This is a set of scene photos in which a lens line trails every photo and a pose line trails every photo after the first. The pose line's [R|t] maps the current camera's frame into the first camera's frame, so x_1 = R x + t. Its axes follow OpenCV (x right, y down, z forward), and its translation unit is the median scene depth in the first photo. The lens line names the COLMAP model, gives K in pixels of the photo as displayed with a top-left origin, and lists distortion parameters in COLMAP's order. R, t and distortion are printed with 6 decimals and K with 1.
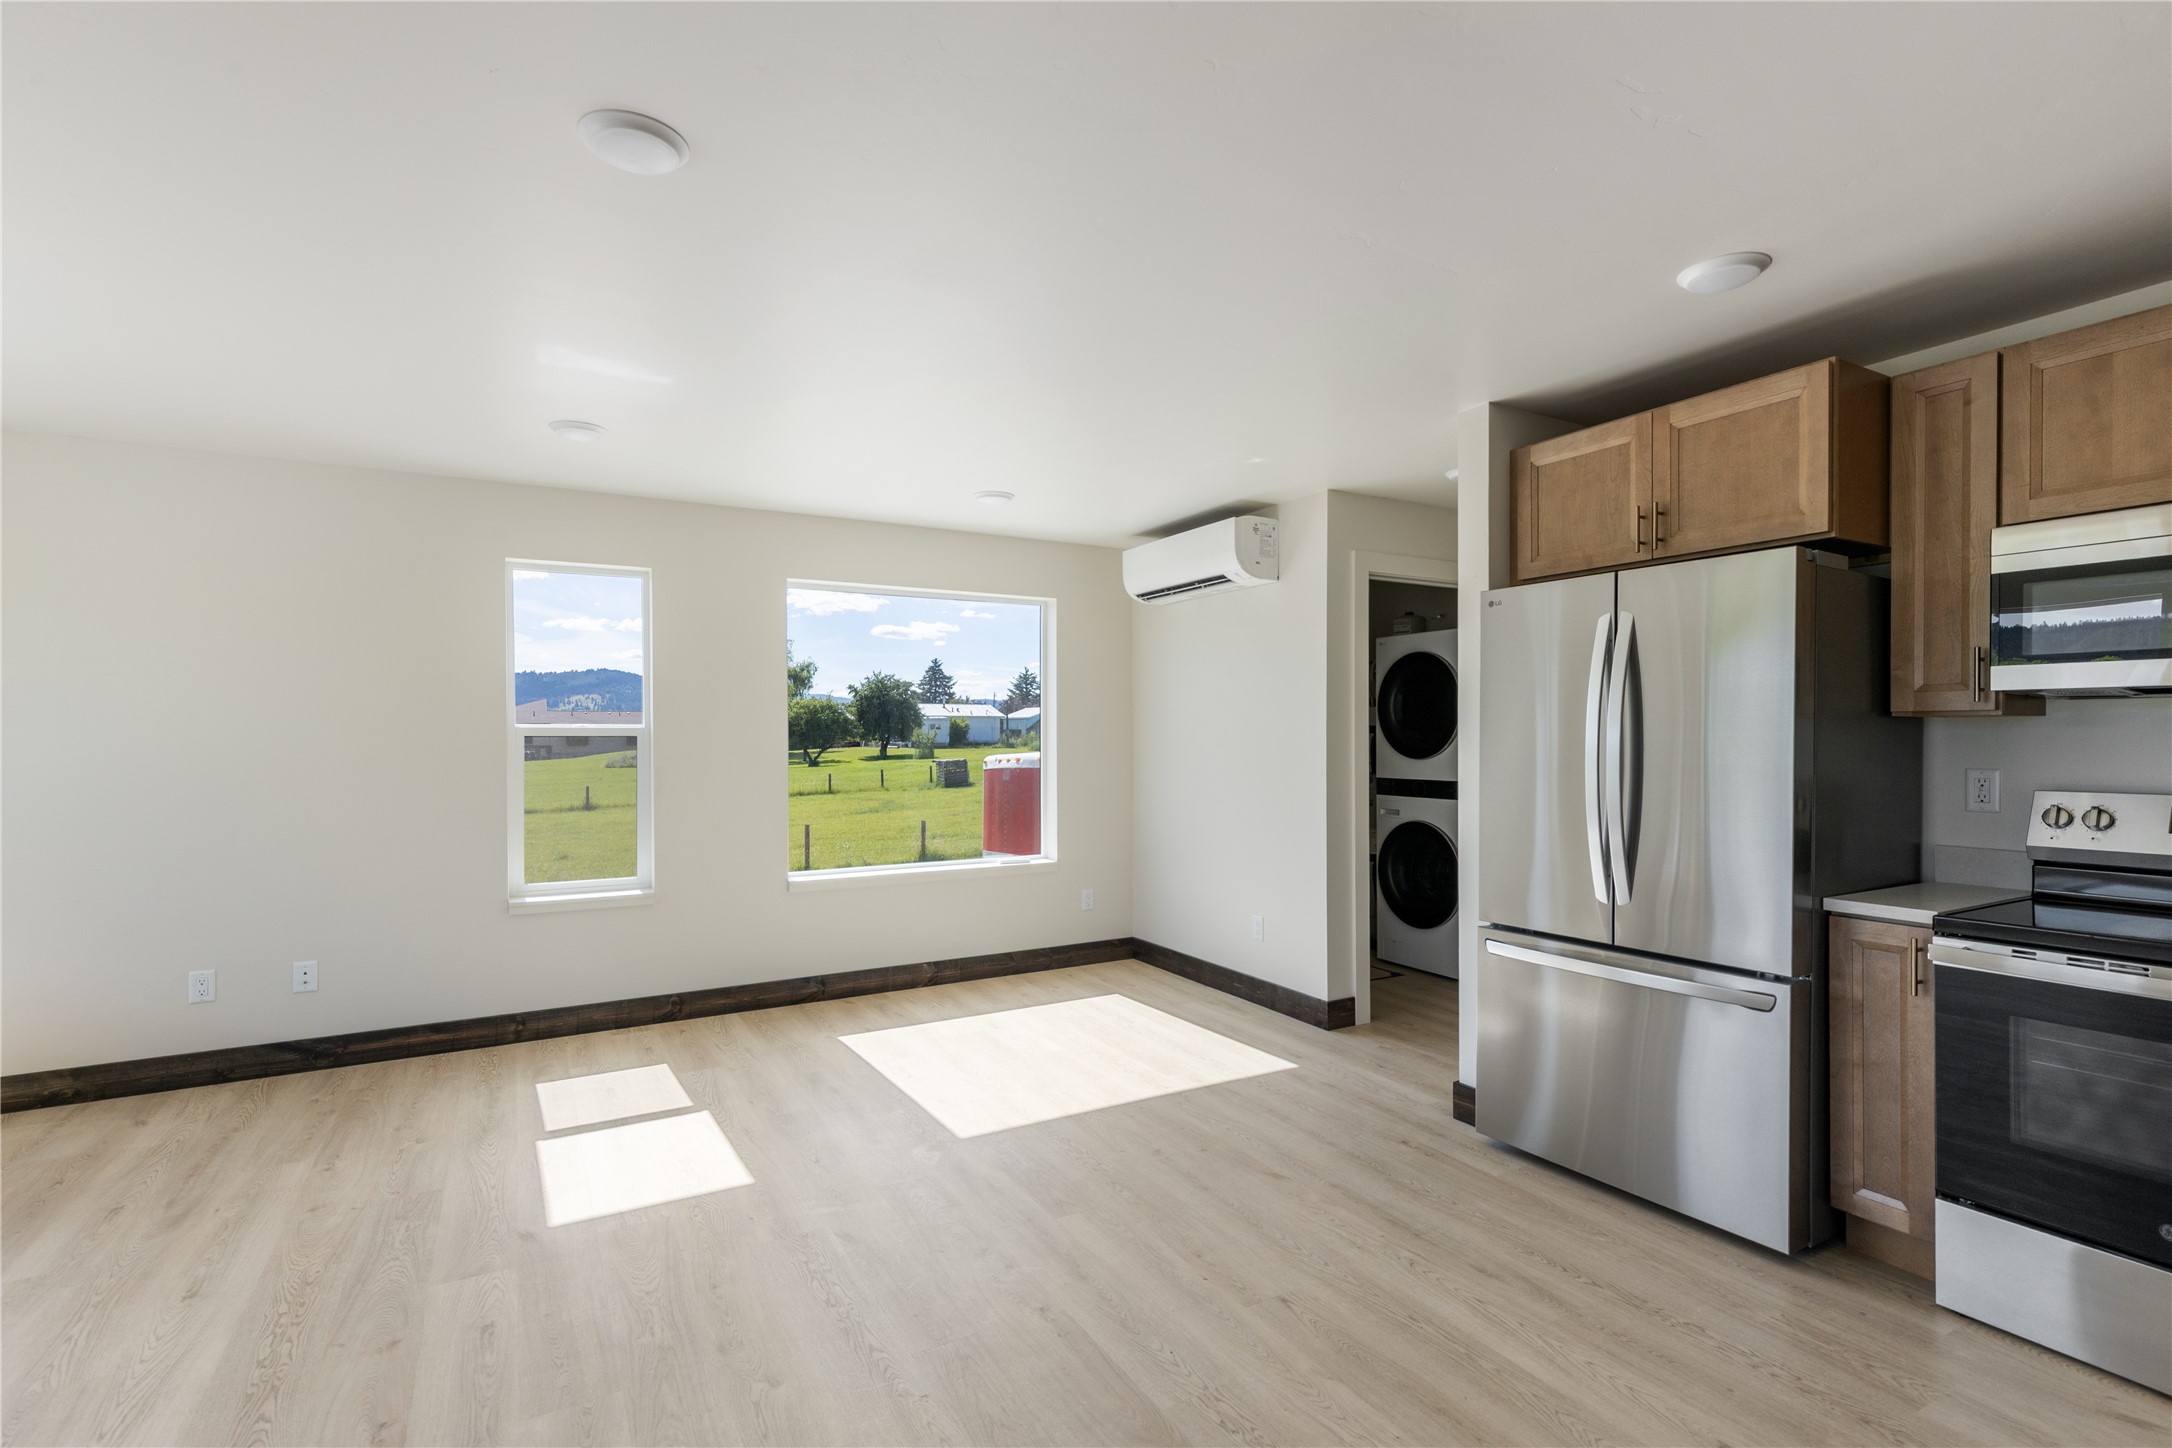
lens RADIAL K [[1001.7, 0, 1085.6], [0, 1001.7, 744.2], [0, 0, 1]] dist [0.007908, -0.001344]
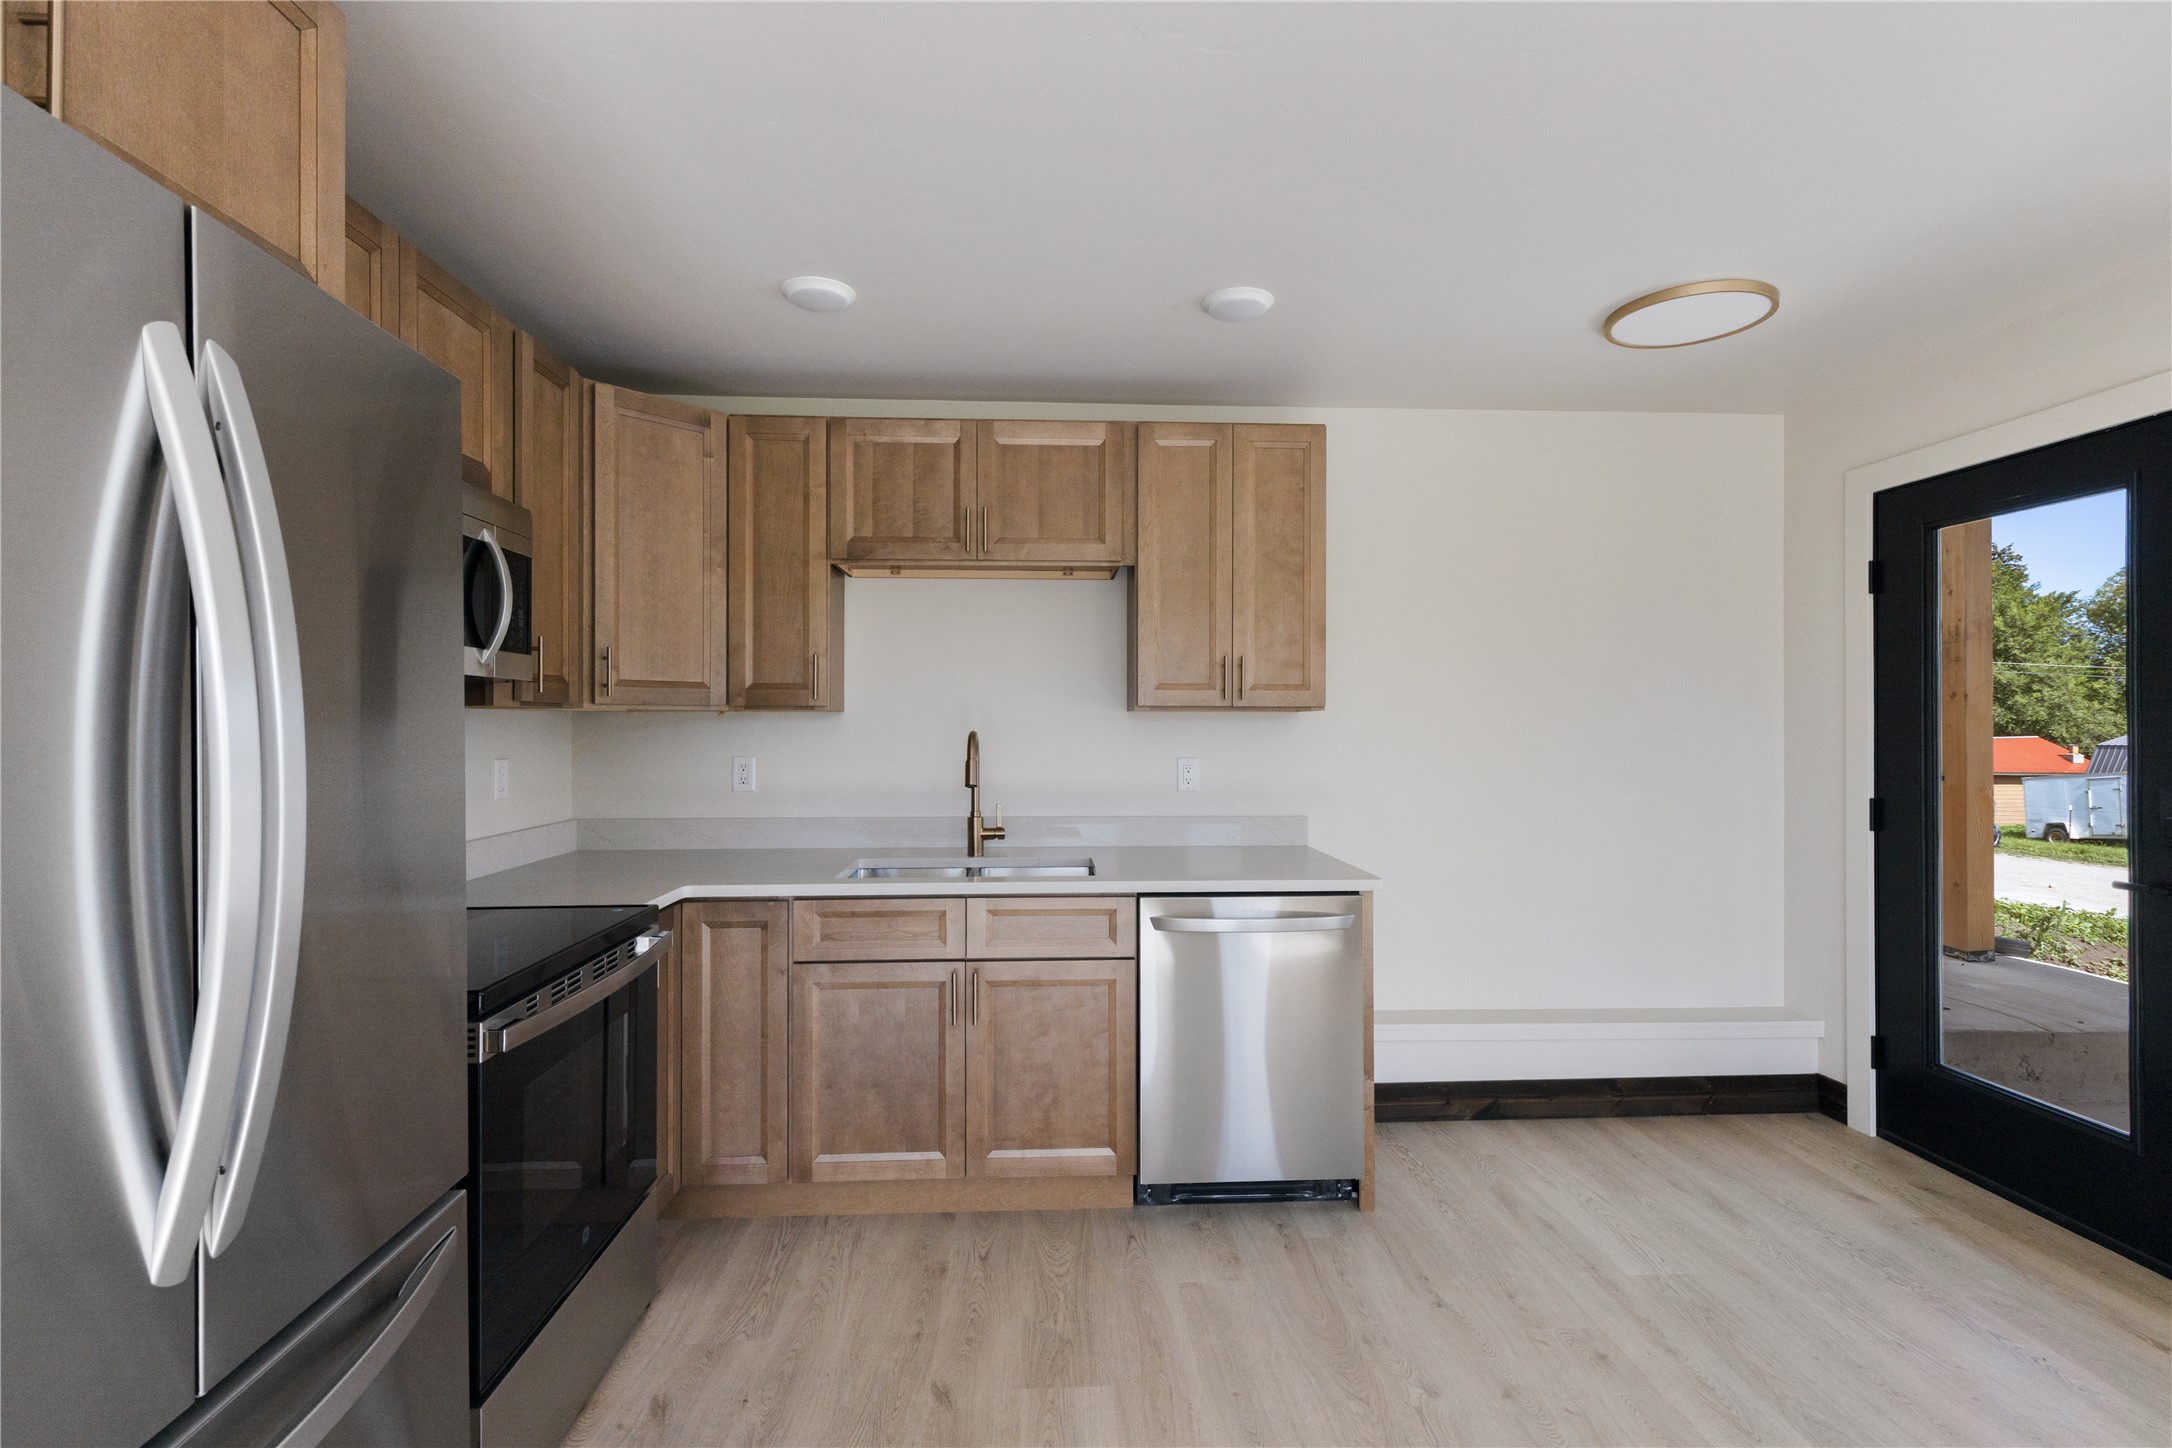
lens RADIAL K [[1001.7, 0, 1084.8], [0, 1001.7, 718.8], [0, 0, 1]] dist [0.007908, -0.001344]
pose [[-0.892448, 0.004303, 0.451130, 0.135557], [0.005245, 0.999986, 0.000837, -0.011878], [-0.451120, 0.003113, -0.892458, 1.138320]]
